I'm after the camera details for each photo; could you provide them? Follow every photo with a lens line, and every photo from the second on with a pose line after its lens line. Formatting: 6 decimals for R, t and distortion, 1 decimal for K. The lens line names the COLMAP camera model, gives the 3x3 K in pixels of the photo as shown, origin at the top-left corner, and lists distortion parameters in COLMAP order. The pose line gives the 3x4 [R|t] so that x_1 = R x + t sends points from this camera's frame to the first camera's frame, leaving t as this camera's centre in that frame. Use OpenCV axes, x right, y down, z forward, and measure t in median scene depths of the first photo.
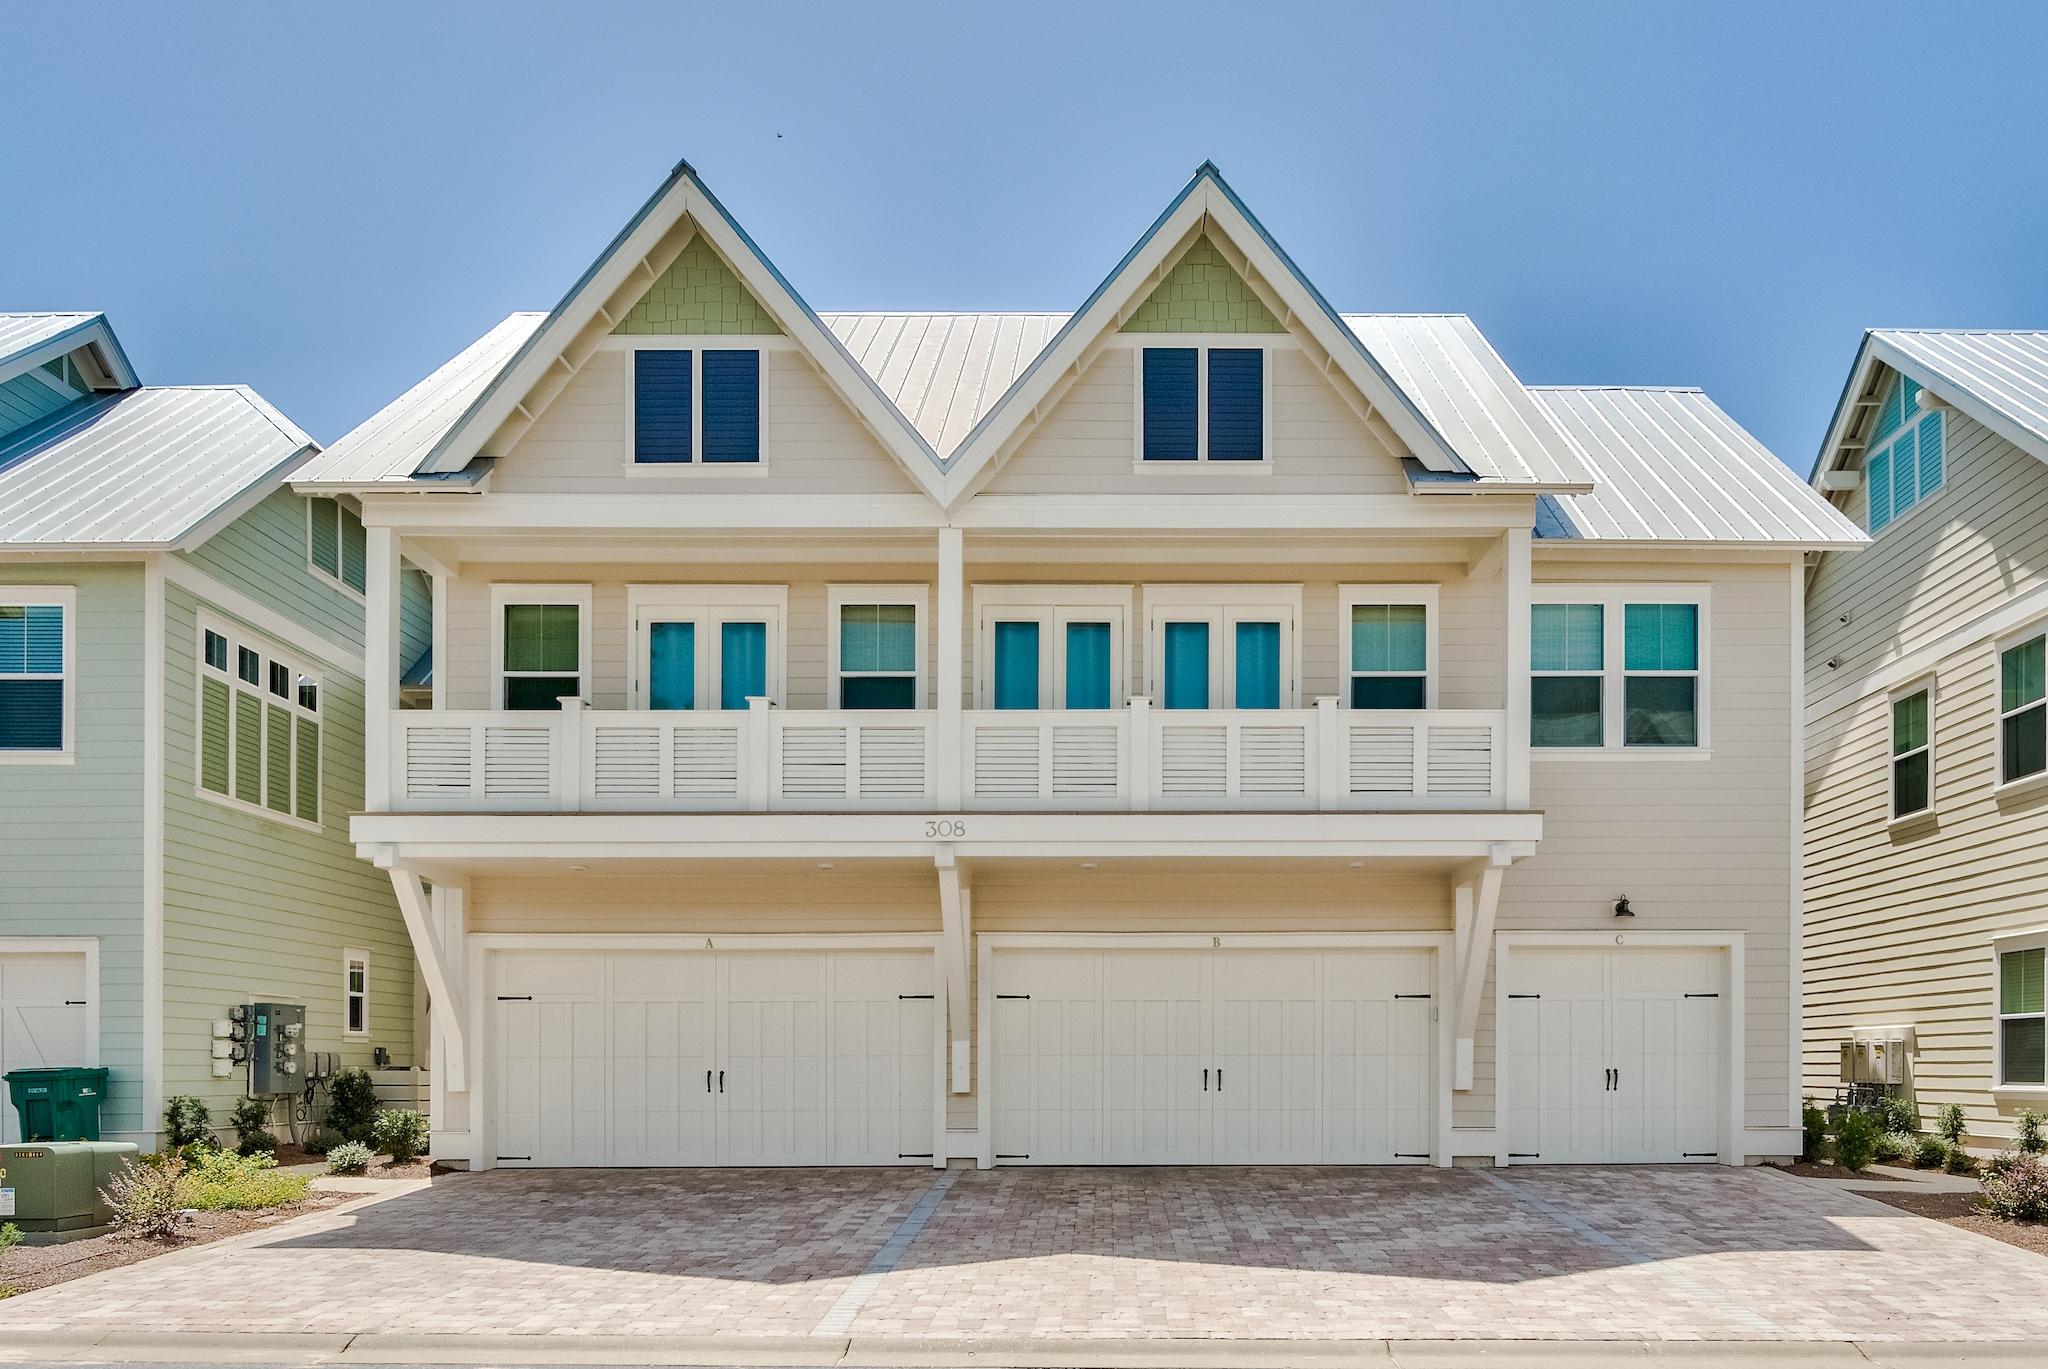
lens RADIAL K [[1022.3, 0, 1023.4], [0, 1022.3, 705.4], [0, 0, 1]] dist [-0.004430, 0.001123]
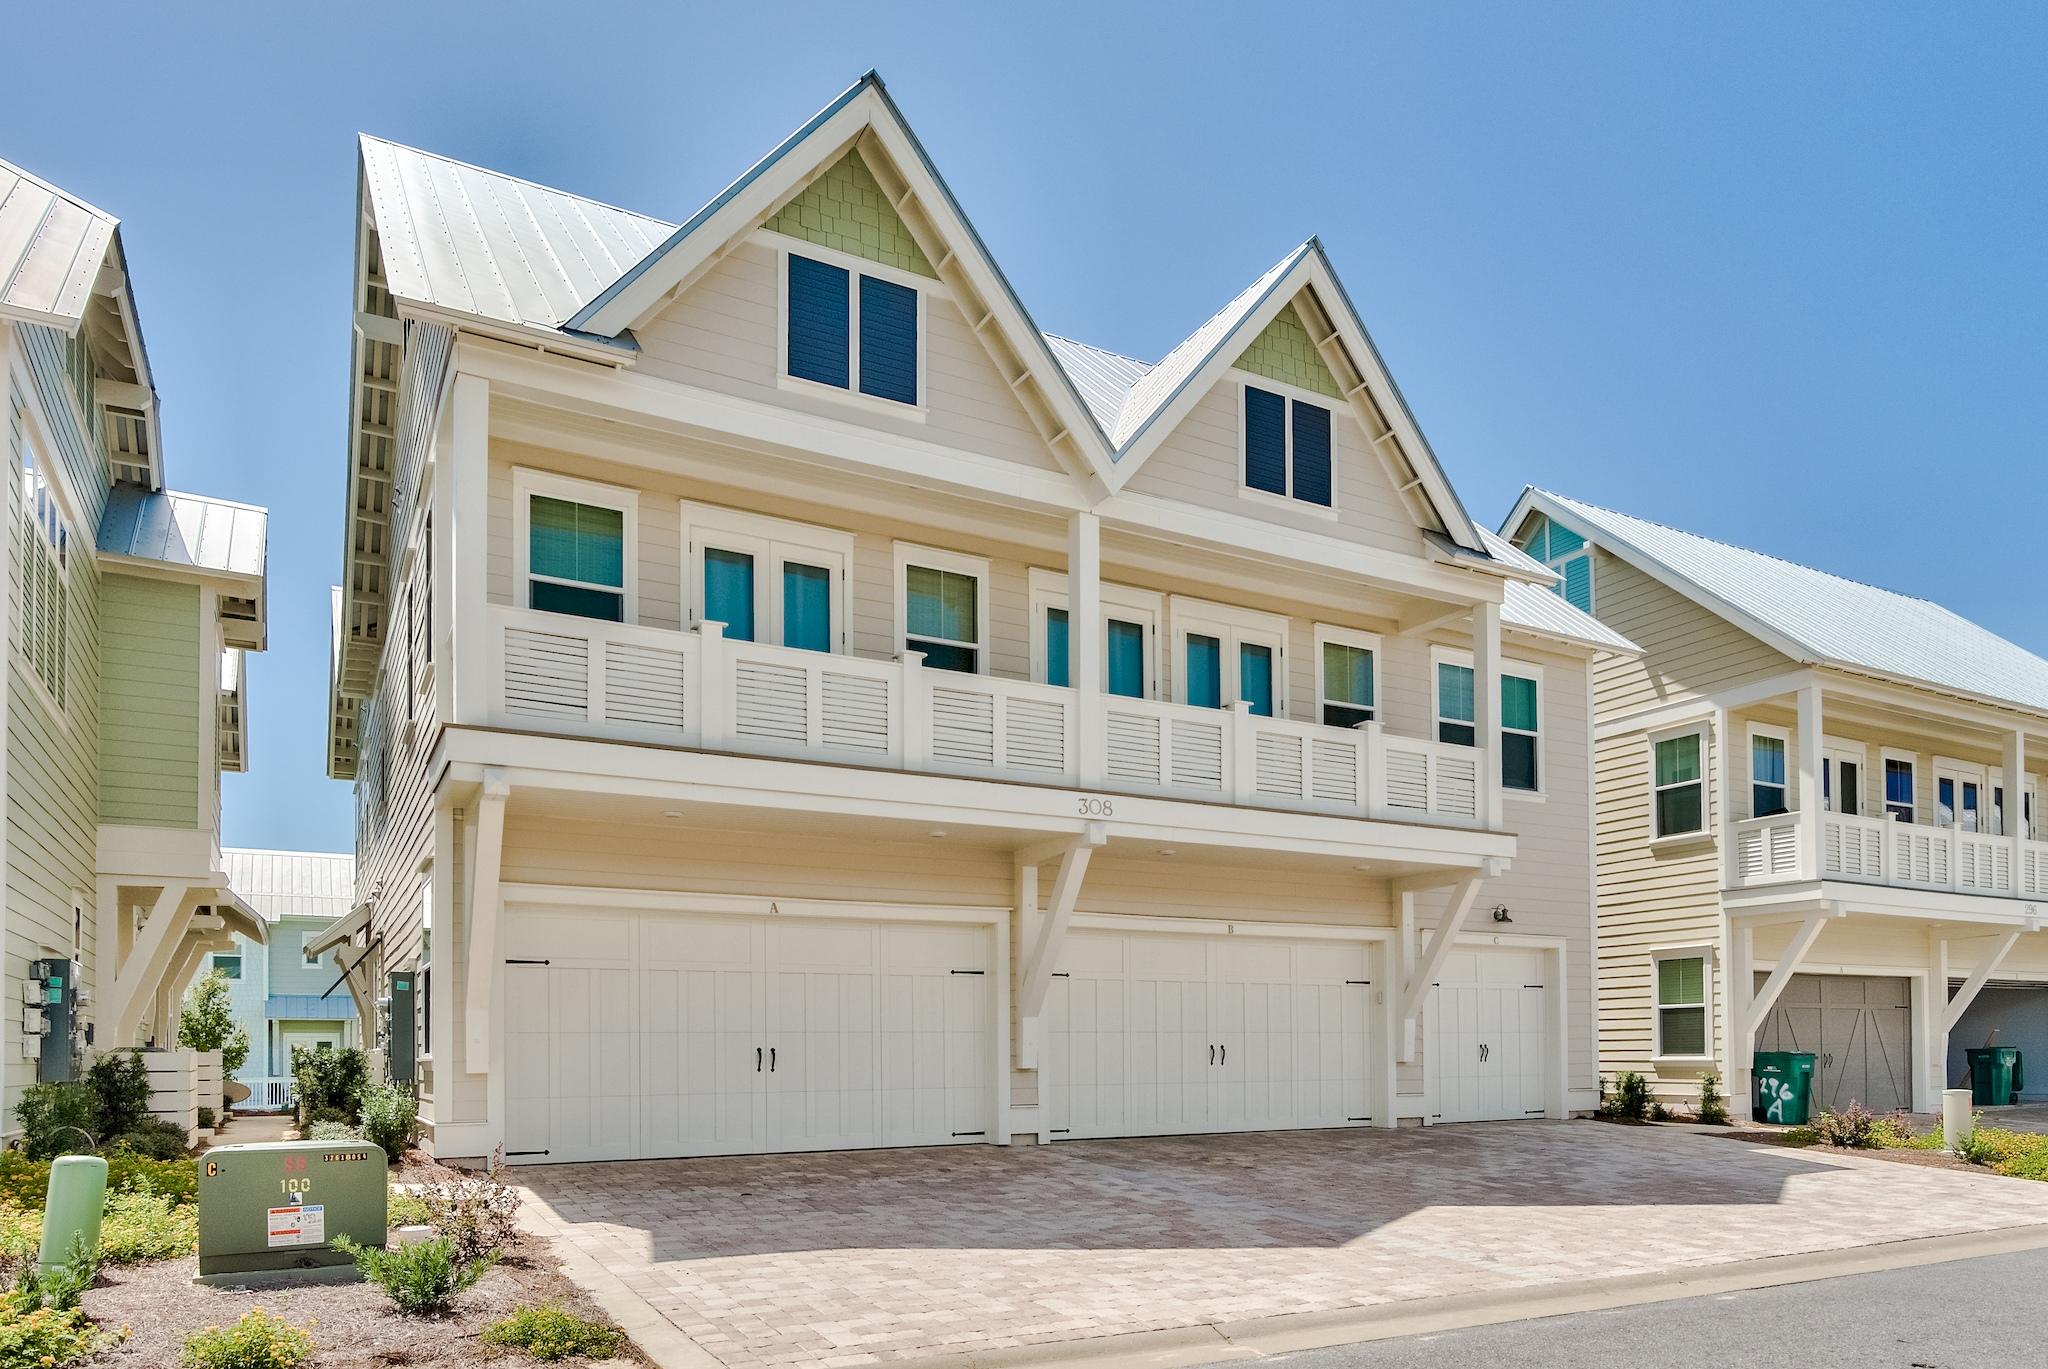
lens RADIAL K [[995.9, 0, 1022.7], [0, 995.9, 686.4], [0, 0, 1]] dist [-0.003825, -0.000476]
pose [[0.920063, 0.130746, 0.369310, -0.446551], [-0.126300, 0.991328, -0.036306, 0.039552], [-0.370854, -0.013240, 0.928597, 0.090572]]
